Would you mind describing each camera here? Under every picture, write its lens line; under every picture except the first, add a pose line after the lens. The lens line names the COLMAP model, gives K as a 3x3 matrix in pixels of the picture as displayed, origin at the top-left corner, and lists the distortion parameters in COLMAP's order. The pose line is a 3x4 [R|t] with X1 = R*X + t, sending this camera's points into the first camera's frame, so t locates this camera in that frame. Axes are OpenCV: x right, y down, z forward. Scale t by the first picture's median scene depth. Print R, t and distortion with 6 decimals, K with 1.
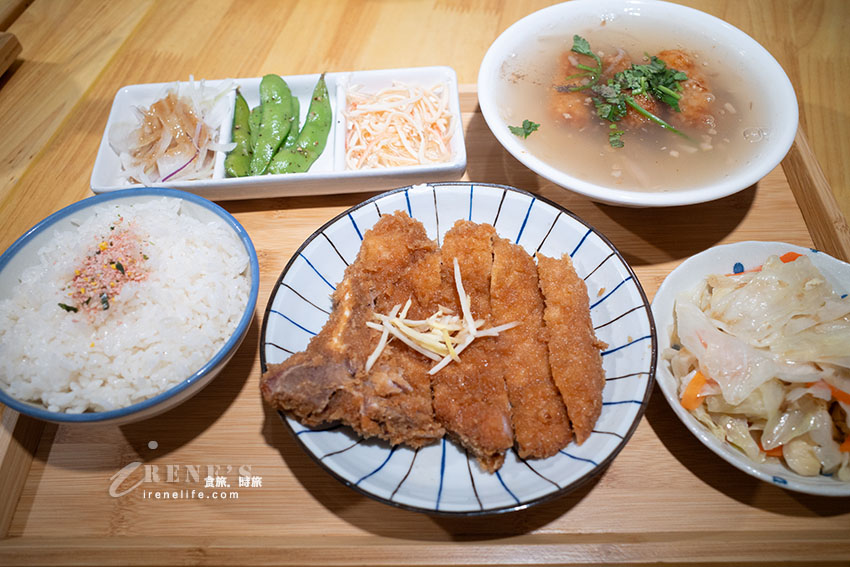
lens RADIAL K [[700.7, 0, 426.1], [0, 700.7, 254.6], [0, 0, 1]] dist [-0.000109, 0.002766]
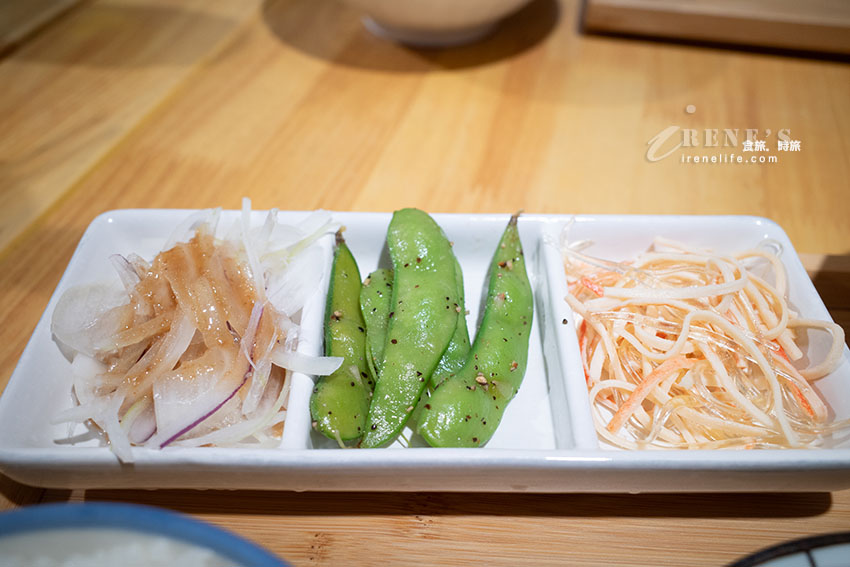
lens RADIAL K [[693.0, 0, 425.0], [0, 693.0, 283.5], [0, 0, 1]] dist [0.001831, 0.006928]
pose [[0.997534, 0.070117, 0.003035, -0.211926], [-0.068955, 0.987215, -0.143706, -0.138657], [-0.013072, 0.143142, 0.989616, 0.536934]]
